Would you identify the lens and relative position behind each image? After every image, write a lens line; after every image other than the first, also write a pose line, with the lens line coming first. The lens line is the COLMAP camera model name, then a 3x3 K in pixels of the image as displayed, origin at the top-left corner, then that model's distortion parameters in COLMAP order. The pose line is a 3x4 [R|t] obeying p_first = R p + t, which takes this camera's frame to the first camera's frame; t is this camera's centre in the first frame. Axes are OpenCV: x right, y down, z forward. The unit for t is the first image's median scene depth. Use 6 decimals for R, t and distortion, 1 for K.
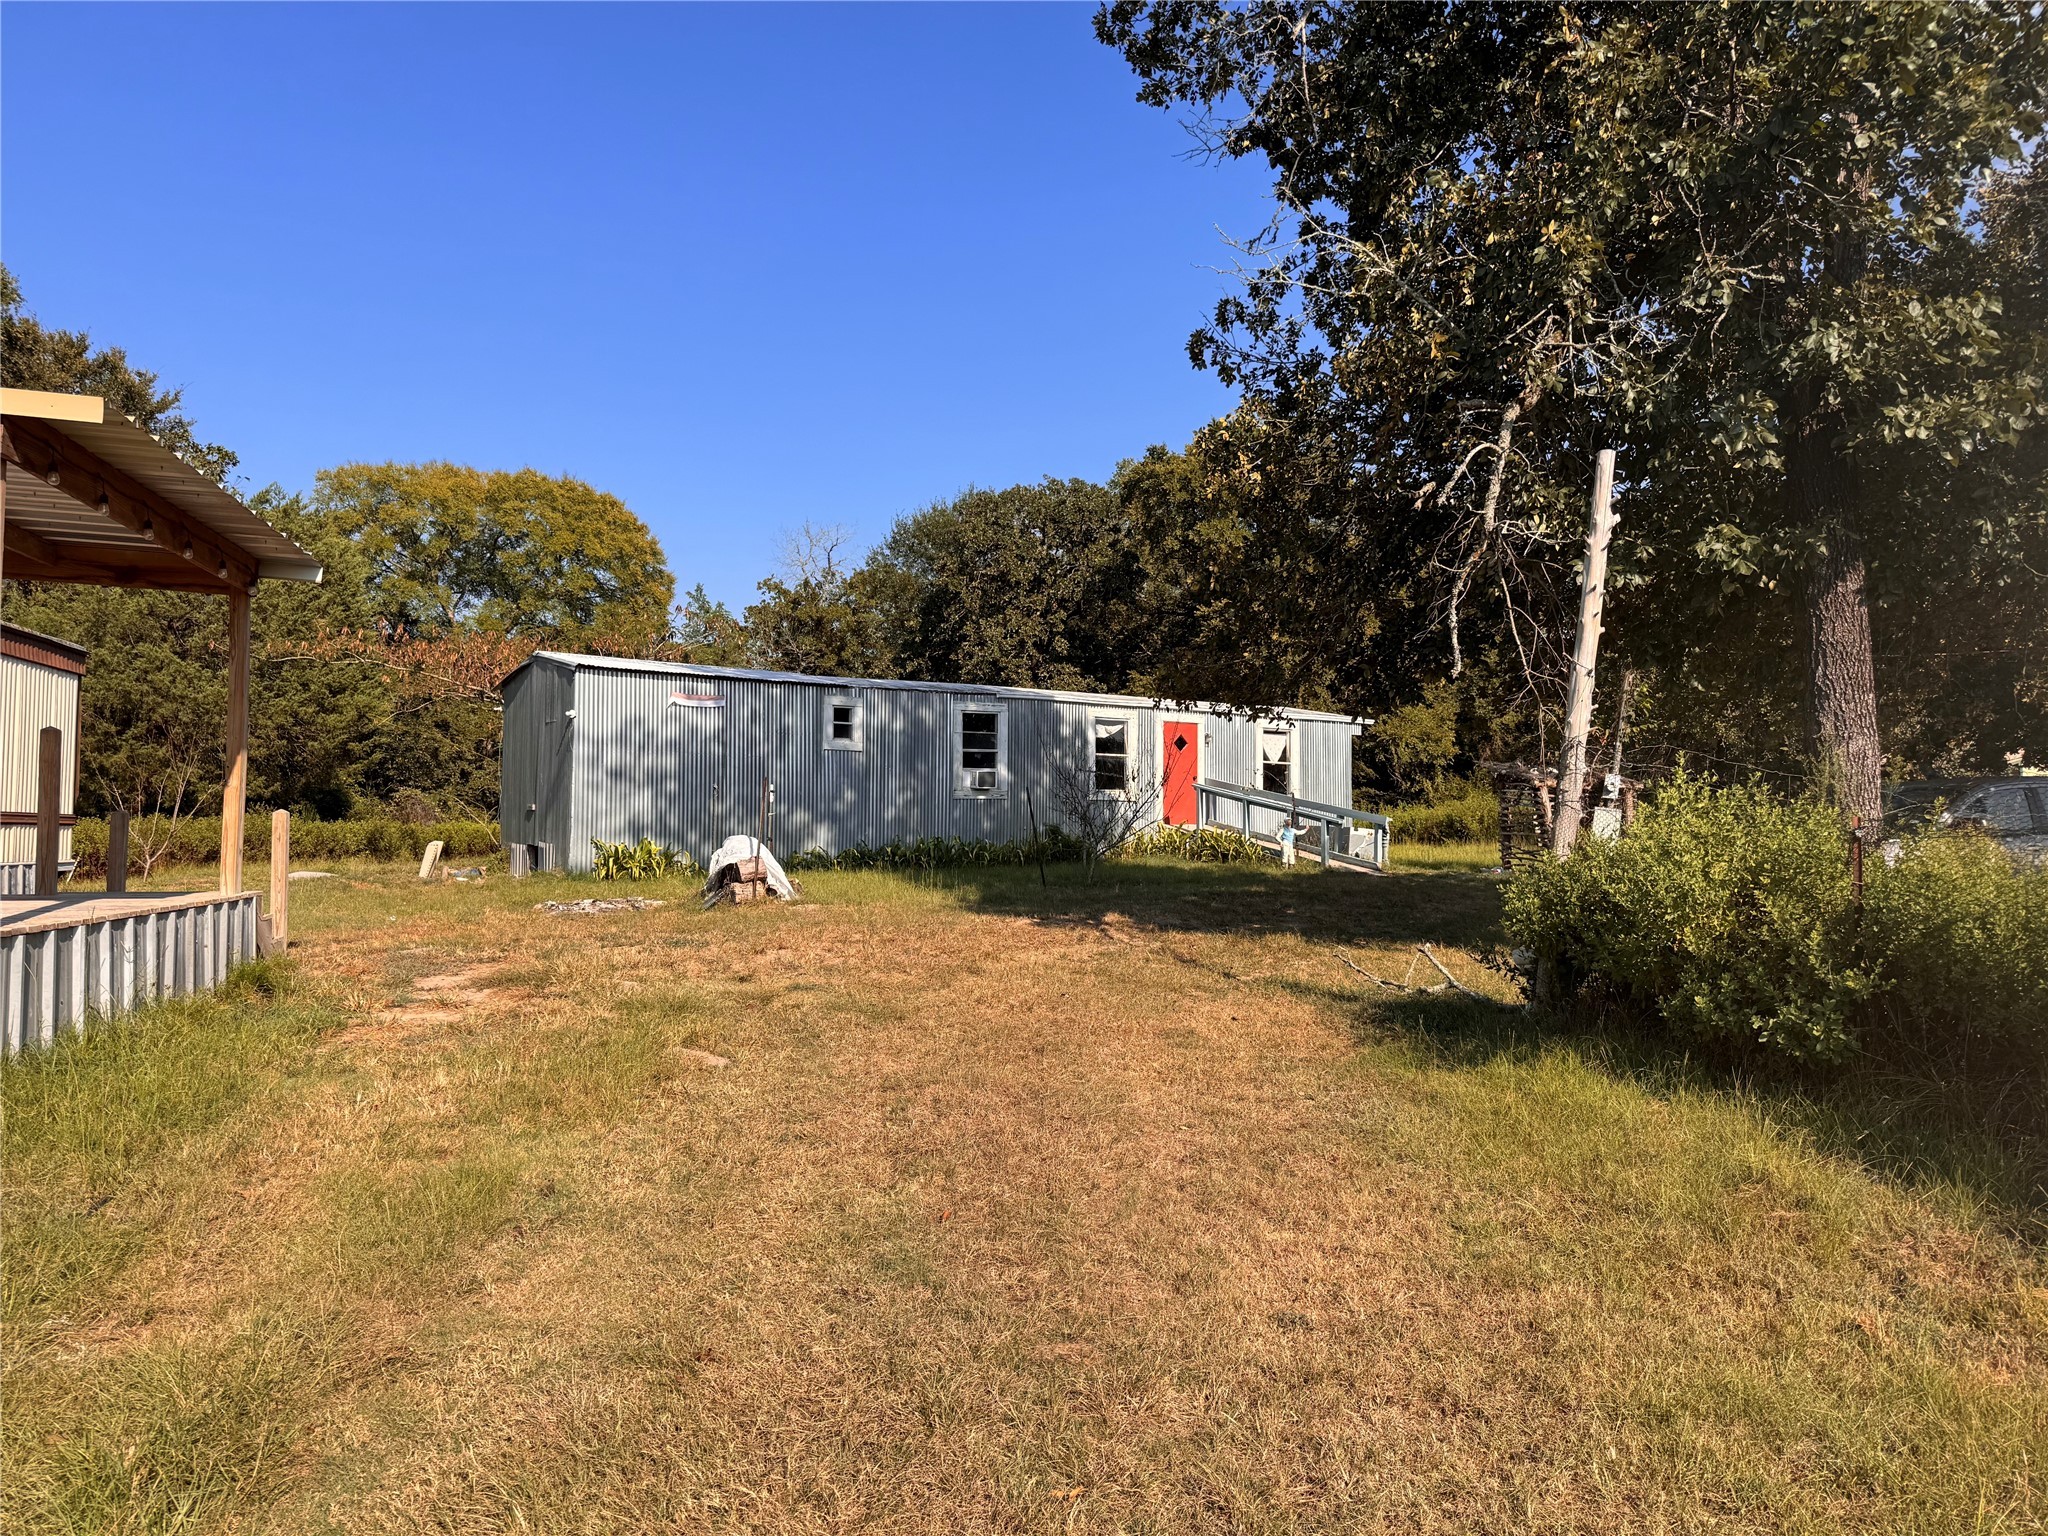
lens RADIAL K [[1464.5, 0, 1014.7], [0, 1464.5, 776.5], [0, 0, 1]] dist [0.071273, -0.002622]
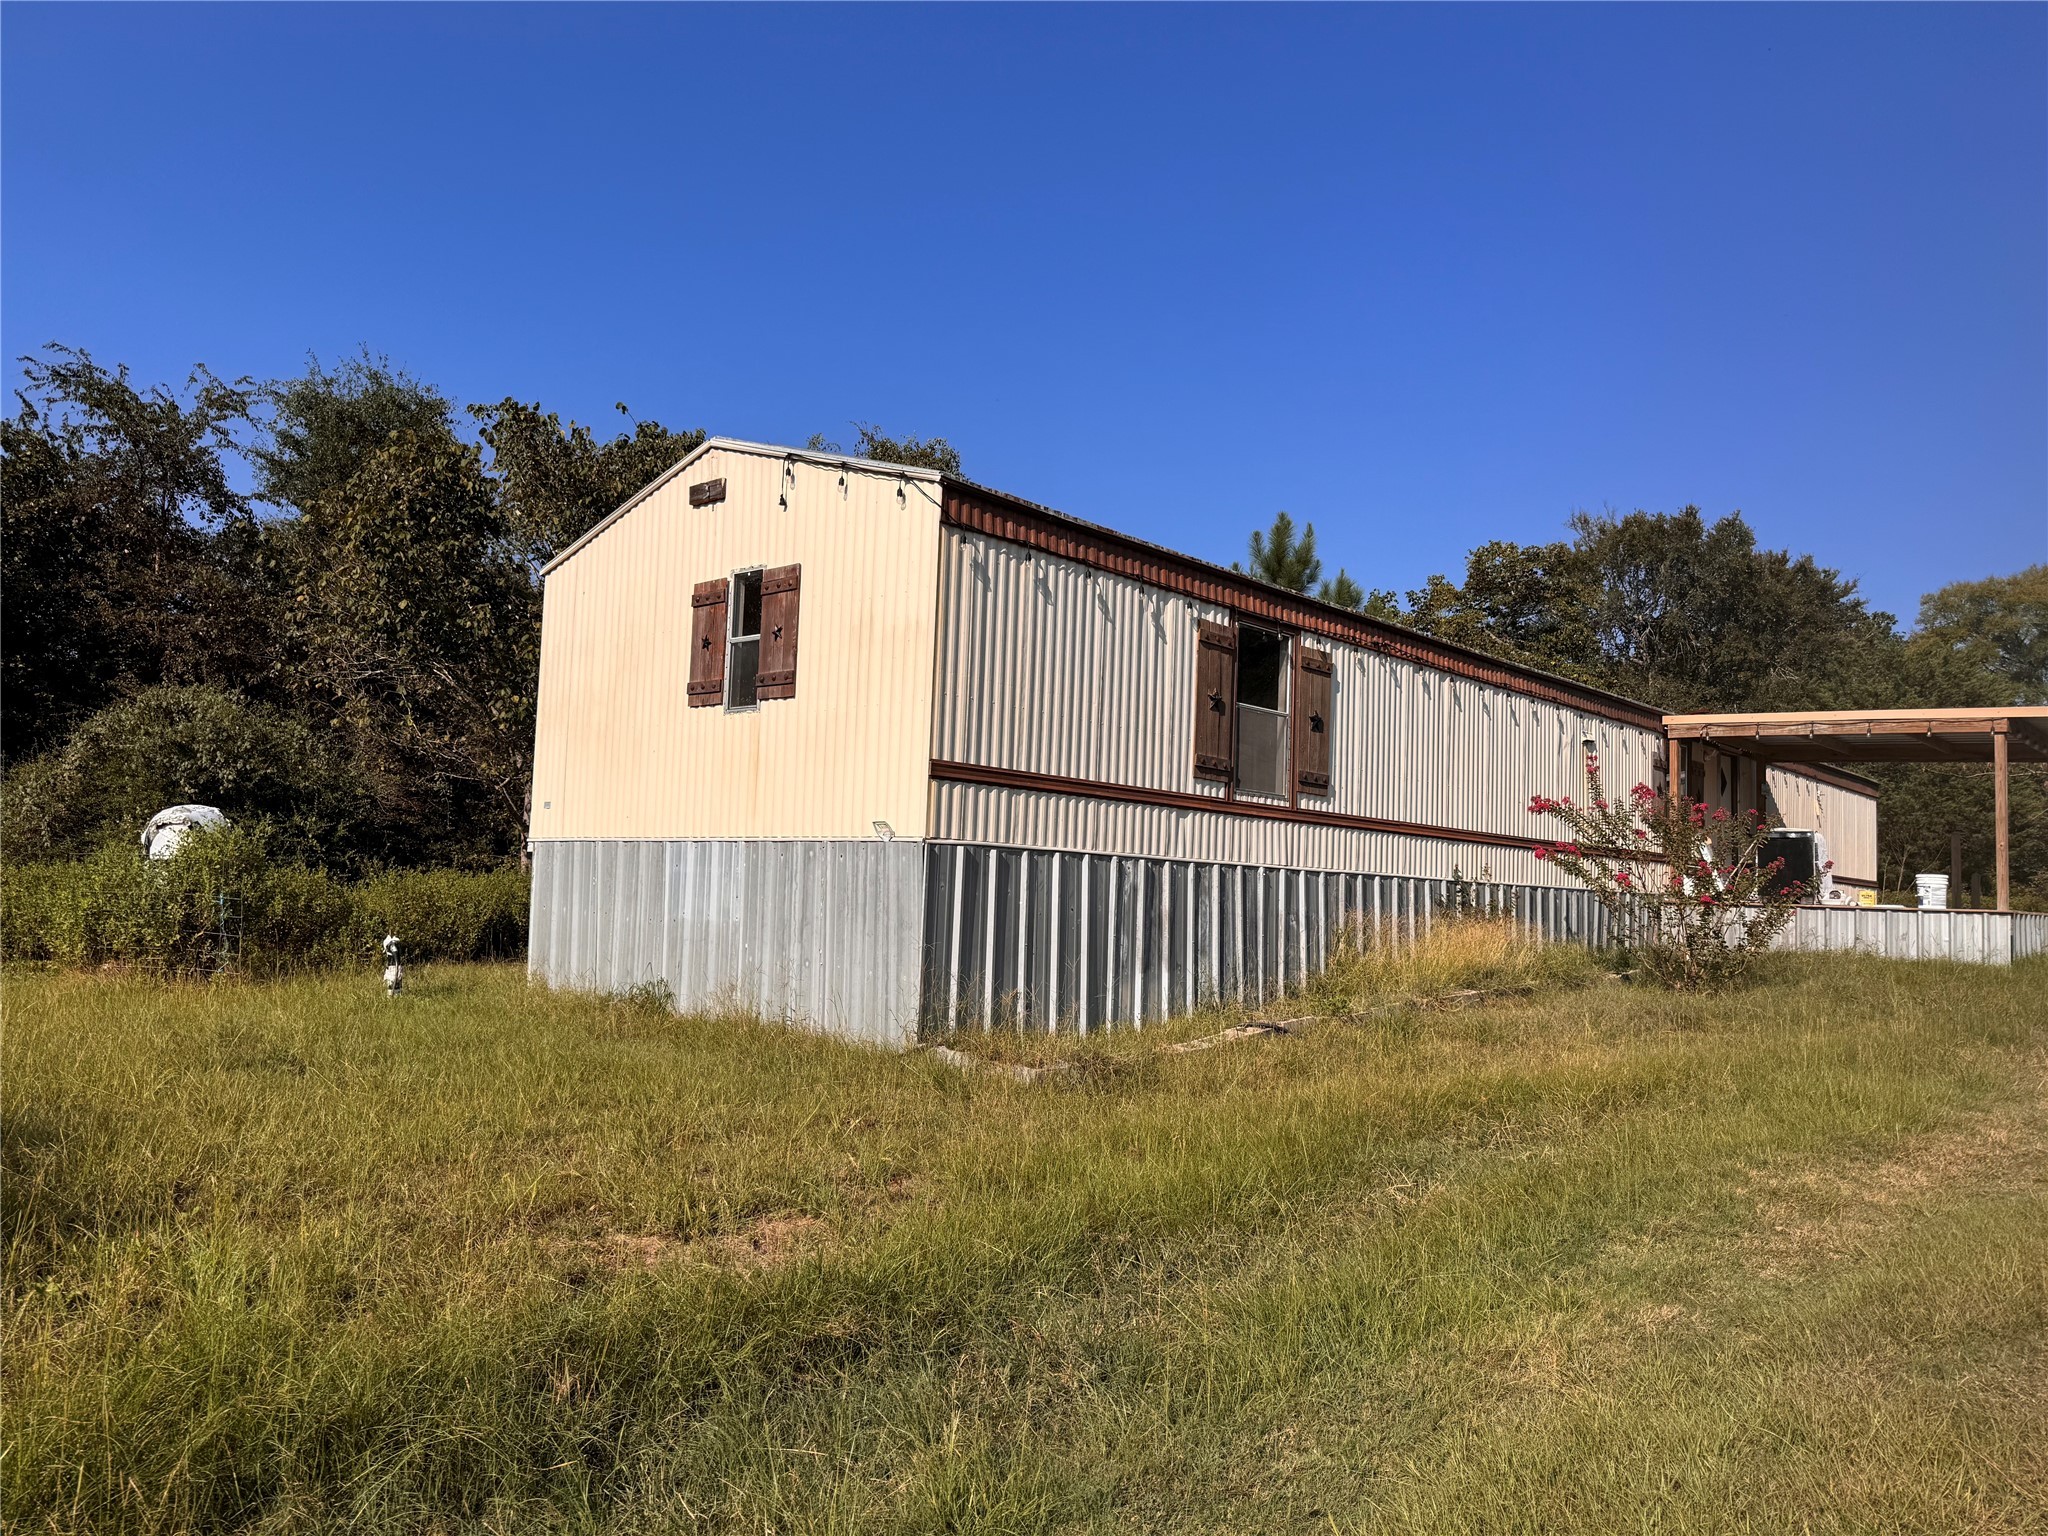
lens RADIAL K [[1464.5, 0, 1014.7], [0, 1464.5, 776.5], [0, 0, 1]] dist [0.071273, -0.002622]
pose [[0.588269, -0.042516, -0.807547, 0.090356], [-0.004017, 0.998451, -0.055493, 0.003024], [0.808655, 0.035889, 0.587187, -0.417211]]
